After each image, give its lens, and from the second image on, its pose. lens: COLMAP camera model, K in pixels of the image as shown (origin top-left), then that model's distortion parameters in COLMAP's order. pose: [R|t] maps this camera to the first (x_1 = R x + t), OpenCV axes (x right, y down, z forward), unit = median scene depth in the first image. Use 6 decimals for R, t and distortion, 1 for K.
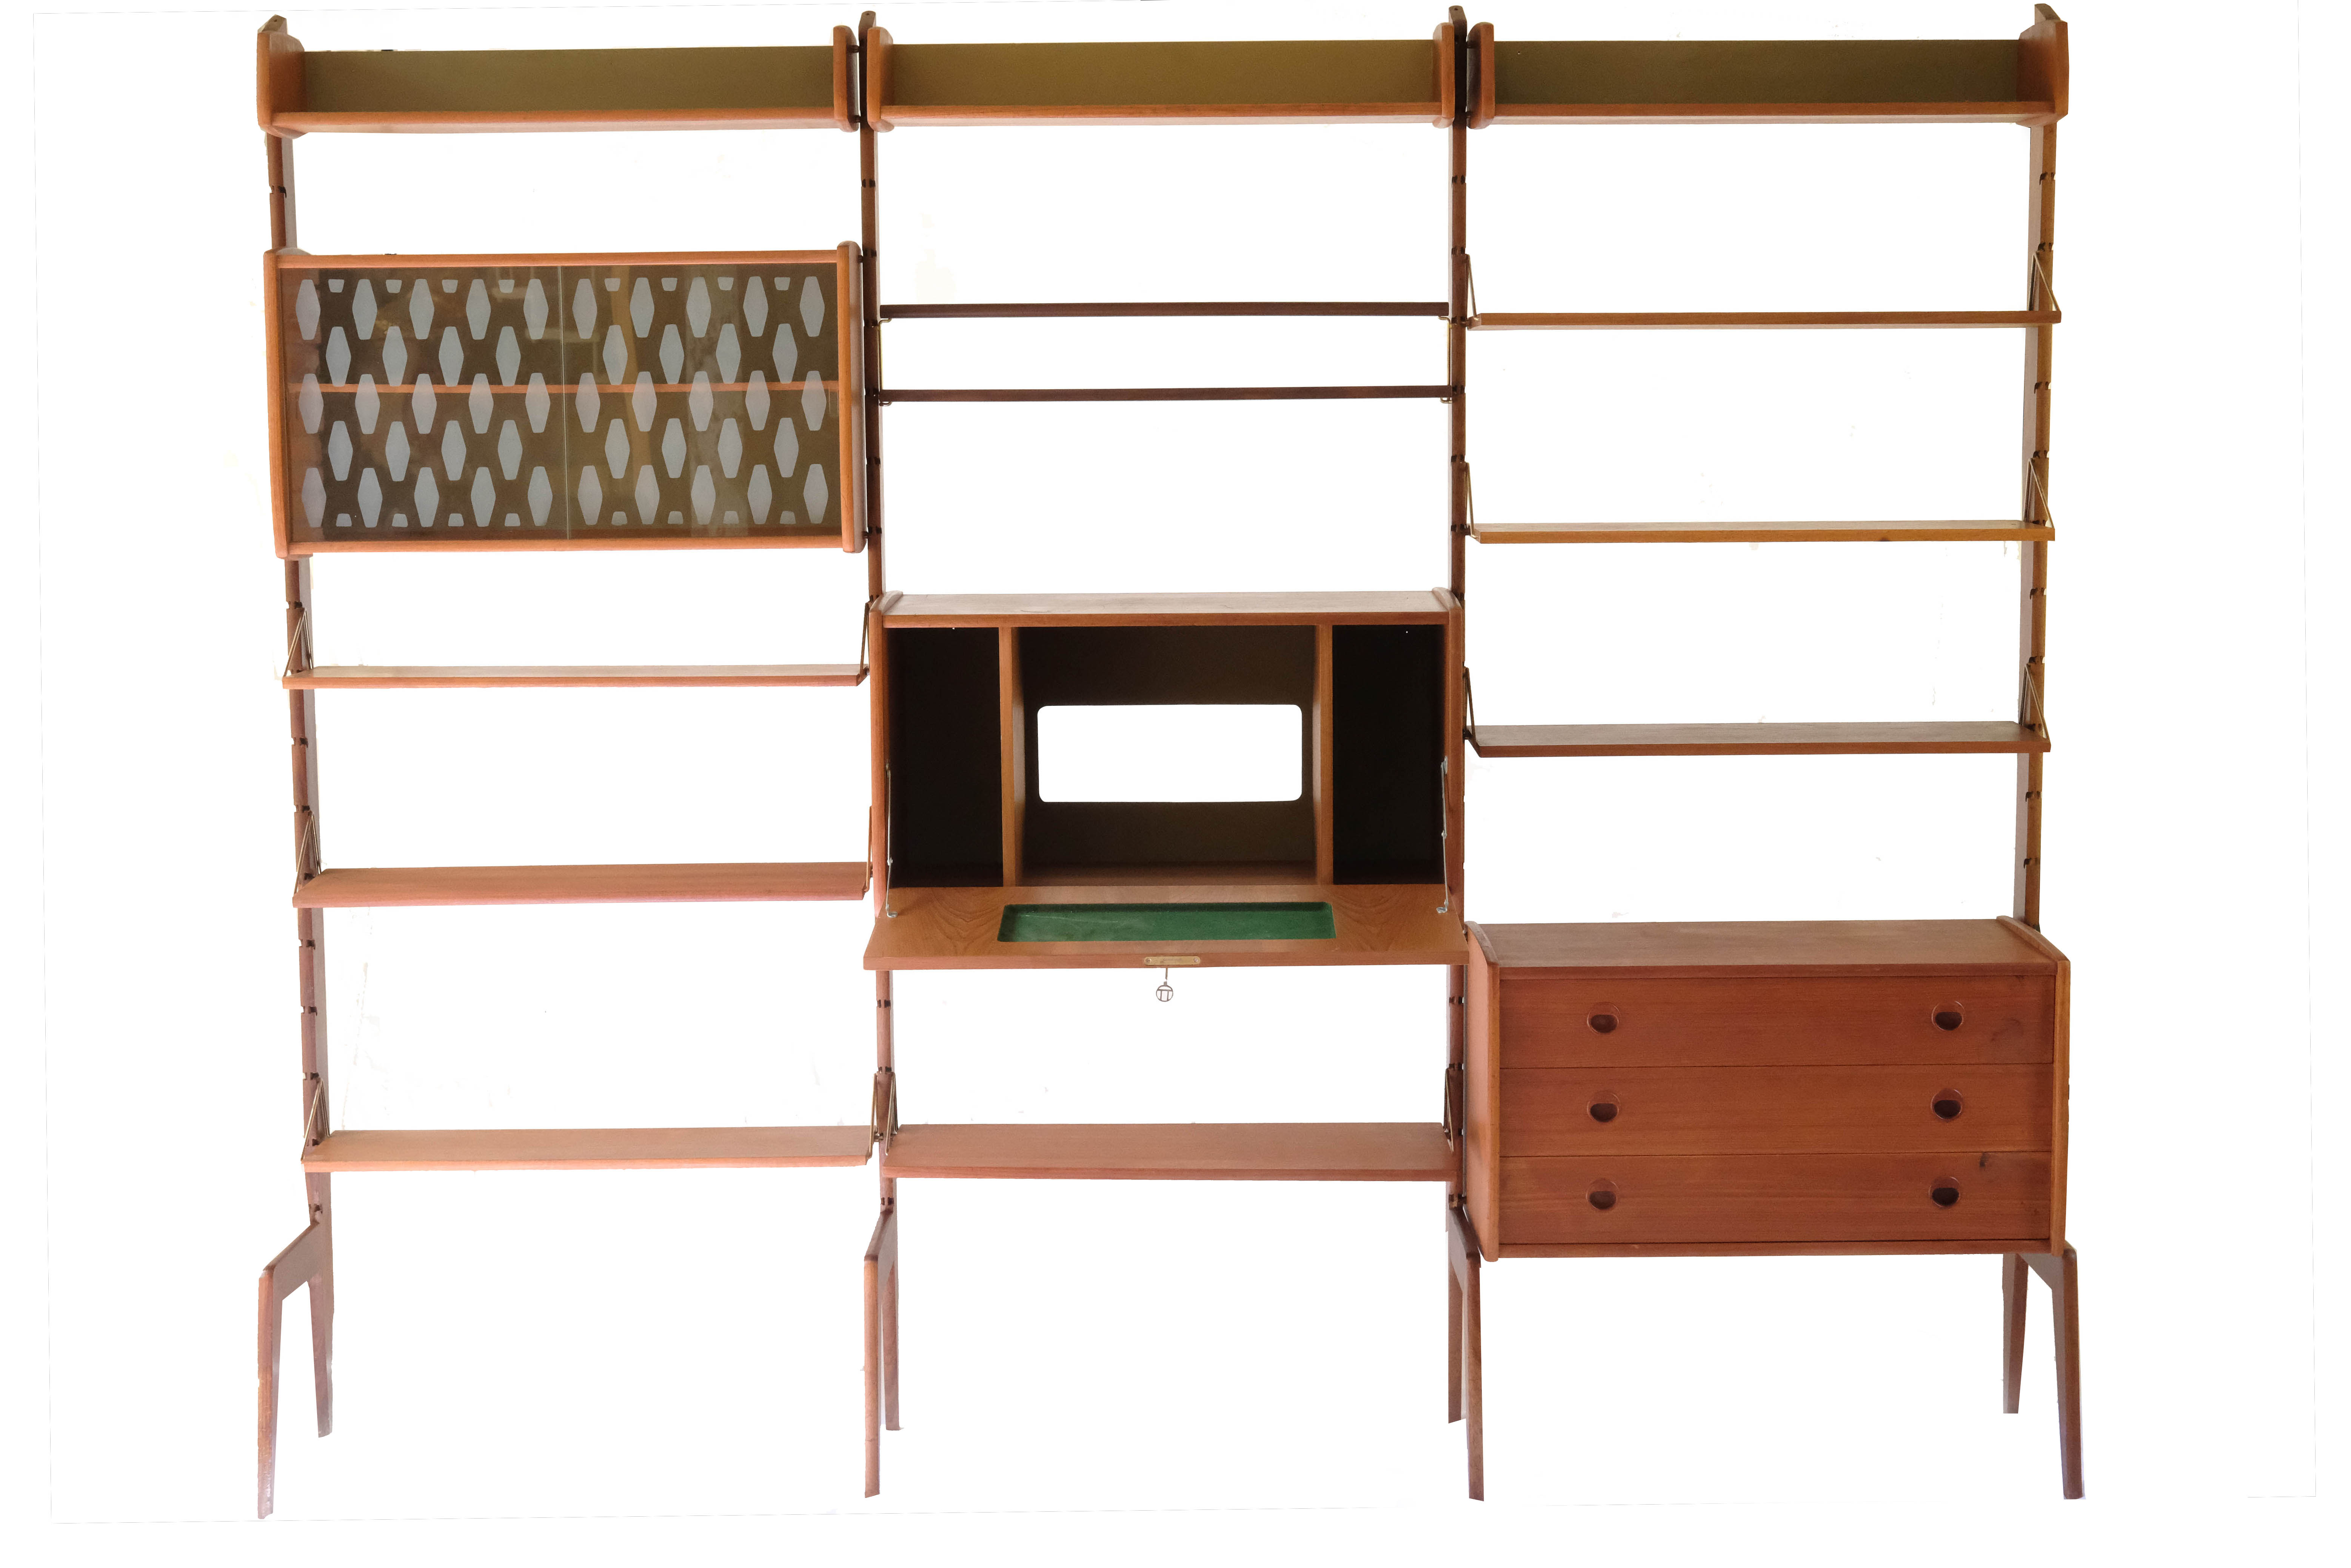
lens RADIAL K [[3364.9, 0, 1176.5], [0, 3364.9, 839.6], [0, 0, 1]] dist [-0.017507, 0.032748]
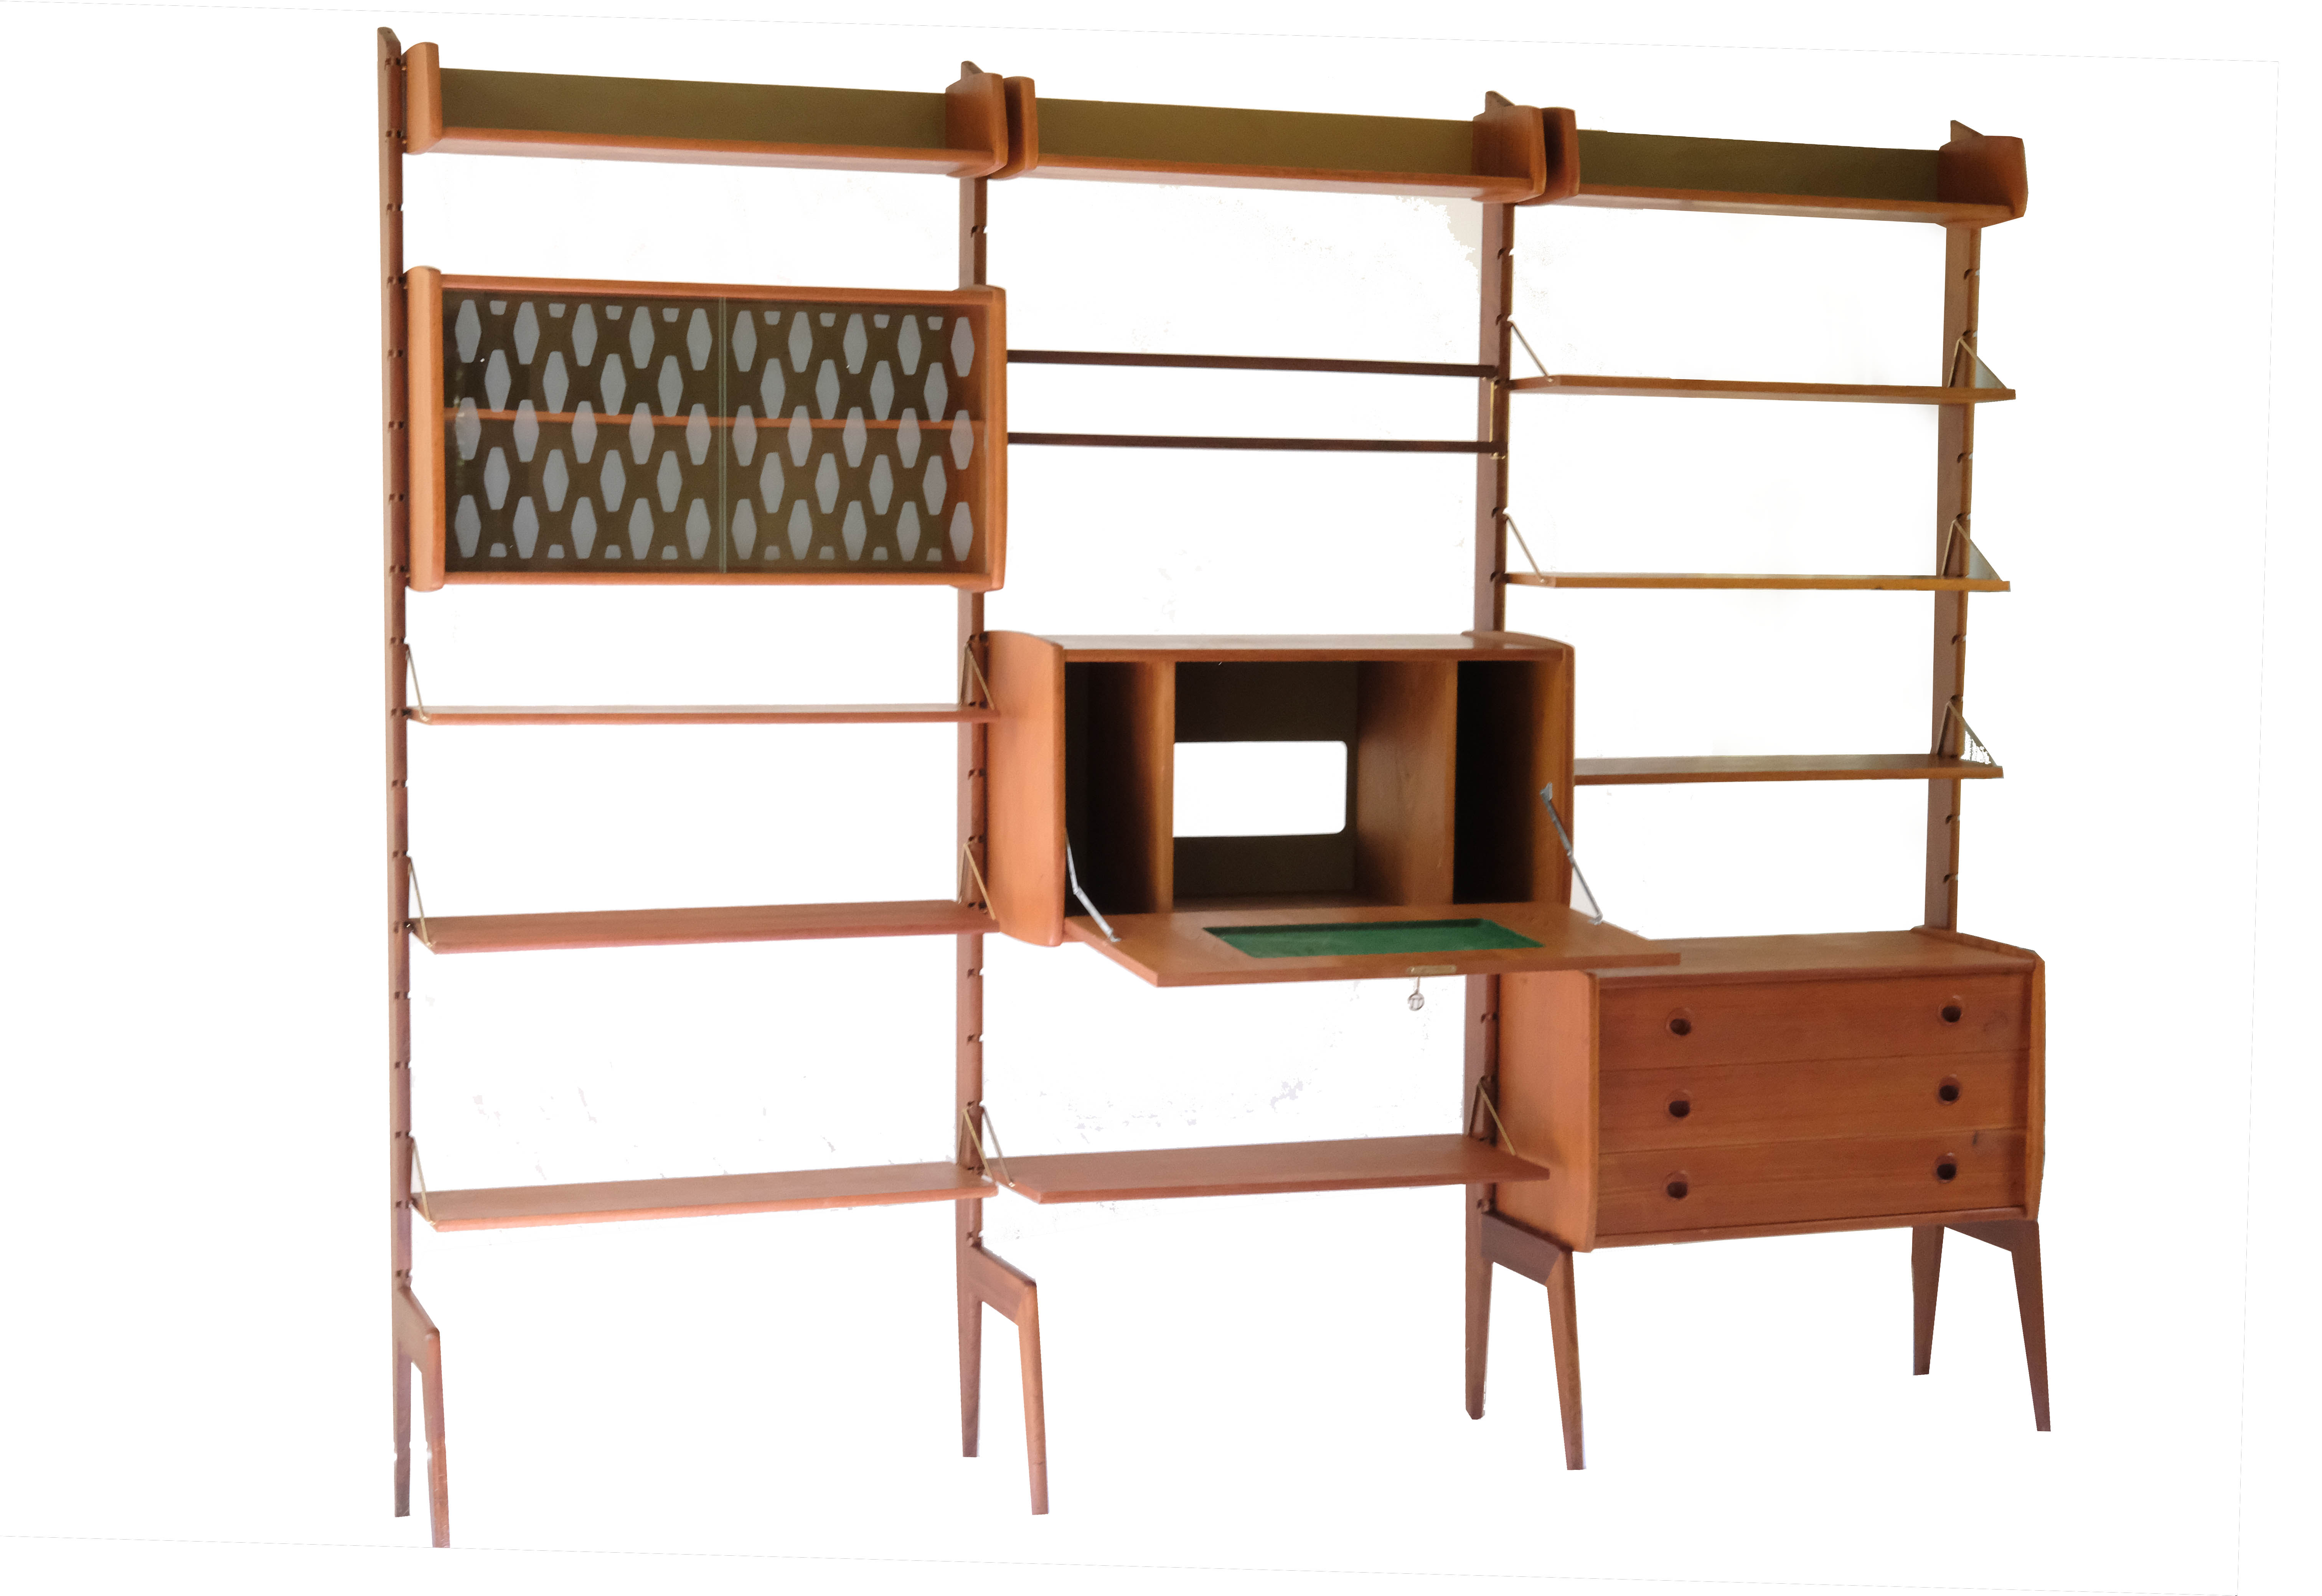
lens RADIAL K [[3476.7, 0, 1161.0], [0, 3476.7, 798.0], [0, 0, 1]] dist [-0.002266, -0.054928]
pose [[0.932616, -0.010557, 0.360715, -0.430434], [0.020141, 0.999537, -0.022821, 0.002316], [-0.360307, 0.028548, 0.932397, 0.005845]]
